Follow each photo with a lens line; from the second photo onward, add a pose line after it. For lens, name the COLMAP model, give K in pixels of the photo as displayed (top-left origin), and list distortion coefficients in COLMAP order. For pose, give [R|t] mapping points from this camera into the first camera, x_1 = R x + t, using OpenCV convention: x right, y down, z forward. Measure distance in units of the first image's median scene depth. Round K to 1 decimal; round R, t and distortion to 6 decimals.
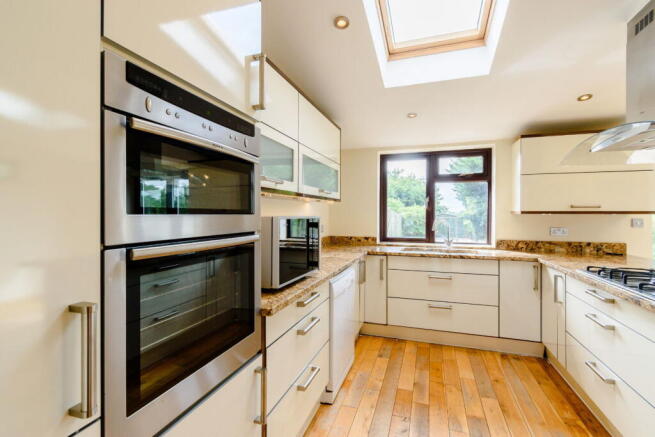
lens RADIAL K [[286.9, 0, 327.5], [0, 286.9, 218.5], [0, 0, 1]] dist [-0.001003, -0.000003]
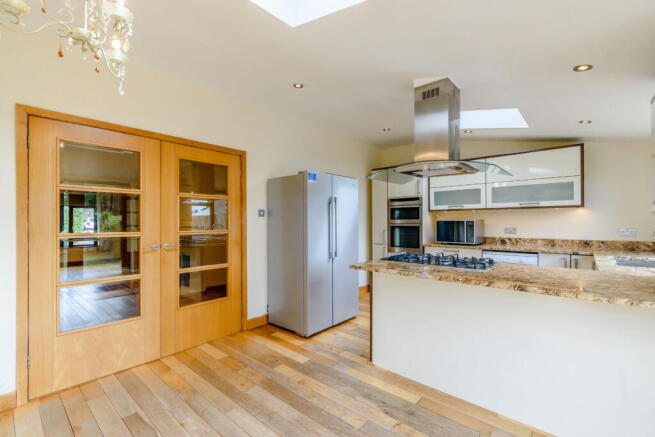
lens RADIAL K [[286.9, 0, 327.5], [0, 286.9, 218.5], [0, 0, 1]] dist [-0.001003, -0.000003]
pose [[-0.383844, -0.005753, -0.923380, 1.564186], [-0.004351, 0.999981, -0.004422, -0.000853], [0.923388, 0.002320, -0.383862, 0.526993]]
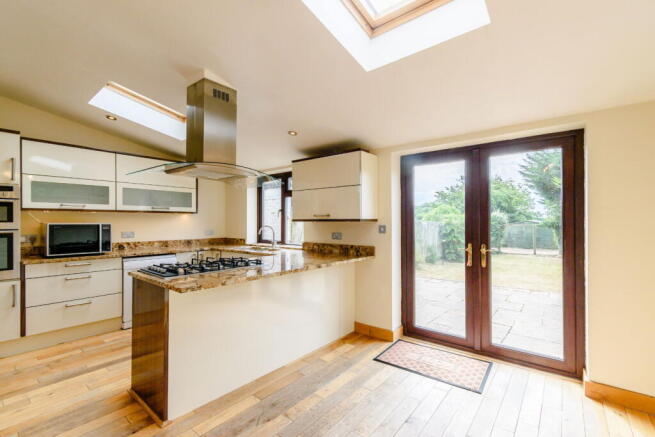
lens RADIAL K [[302.8, 0, 321.6], [0, 302.8, 219.0], [0, 0, 1]] dist [0.001439, 0.000409]
pose [[0.938038, -0.003428, -0.346515, 1.244764], [-0.003836, 0.999787, -0.020273, 0.000360], [0.346511, 0.020346, 0.937825, -0.229551]]
